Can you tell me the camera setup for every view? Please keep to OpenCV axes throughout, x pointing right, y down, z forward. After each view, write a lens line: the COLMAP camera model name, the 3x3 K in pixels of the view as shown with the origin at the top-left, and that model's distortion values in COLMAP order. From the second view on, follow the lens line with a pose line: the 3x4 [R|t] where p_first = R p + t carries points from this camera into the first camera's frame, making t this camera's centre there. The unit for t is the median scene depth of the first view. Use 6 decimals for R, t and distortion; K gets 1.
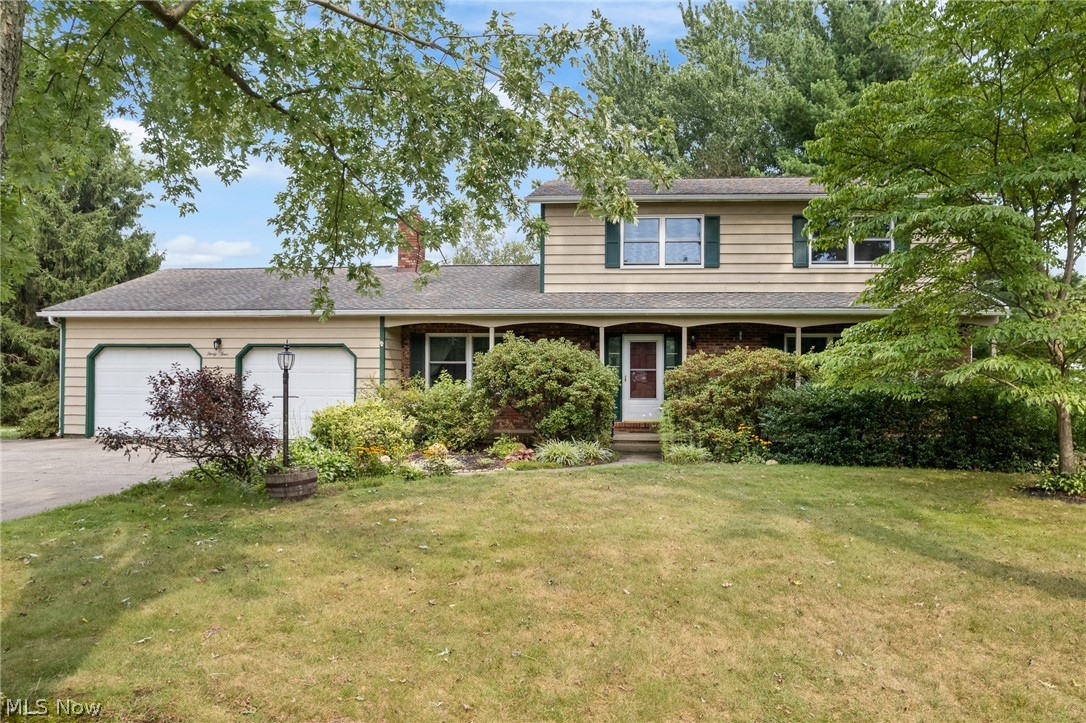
lens RADIAL K [[746.5, 0, 543.0], [0, 746.5, 361.5], [0, 0, 1]] dist [-0.051104, 0.000169]
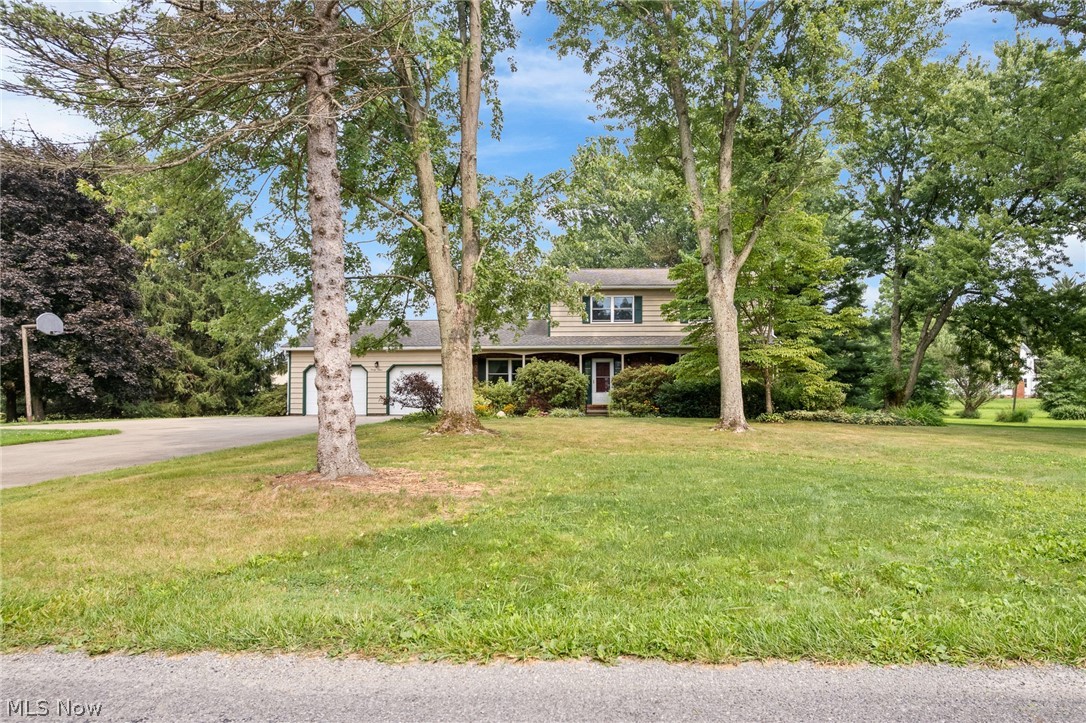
lens RADIAL K [[746.5, 0, 543.0], [0, 746.5, 361.5], [0, 0, 1]] dist [-0.051104, 0.000169]
pose [[0.999917, -0.005240, 0.011755, -0.043831], [0.005651, 0.999365, -0.035178, 0.040864], [-0.011564, 0.035242, 0.999312, -0.973269]]
